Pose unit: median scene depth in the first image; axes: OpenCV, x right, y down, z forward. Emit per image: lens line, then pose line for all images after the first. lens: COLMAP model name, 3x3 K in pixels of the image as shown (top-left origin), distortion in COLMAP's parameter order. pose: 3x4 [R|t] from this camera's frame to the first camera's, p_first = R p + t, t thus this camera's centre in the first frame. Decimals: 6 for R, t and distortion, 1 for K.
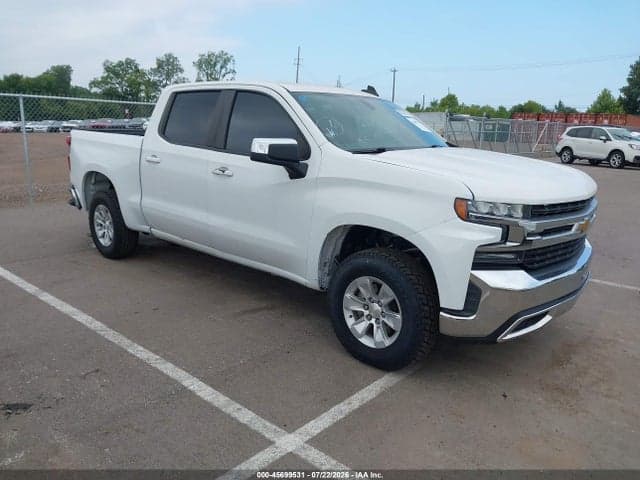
lens RADIAL K [[506.9, 0, 322.8], [0, 506.9, 240.7], [0, 0, 1]] dist [0.004282, -0.000606]
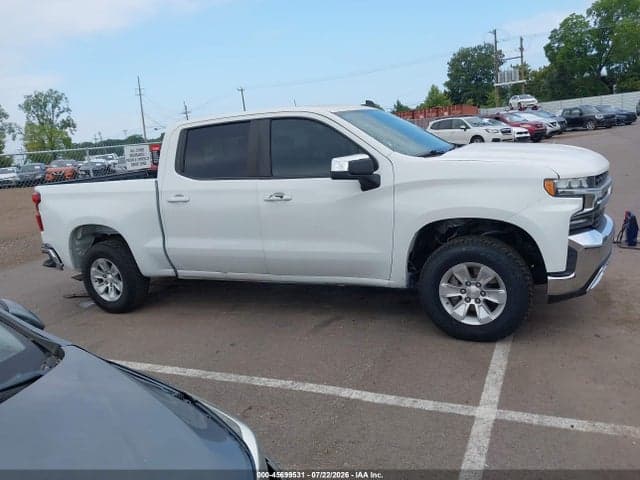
lens RADIAL K [[506.9, 0, 322.8], [0, 506.9, 240.7], [0, 0, 1]] dist [0.004282, -0.000606]
pose [[0.951027, -0.183900, 0.248454, -0.370683], [0.192061, 0.981344, -0.008799, -0.021830], [-0.242201, 0.056086, 0.968604, -0.013556]]
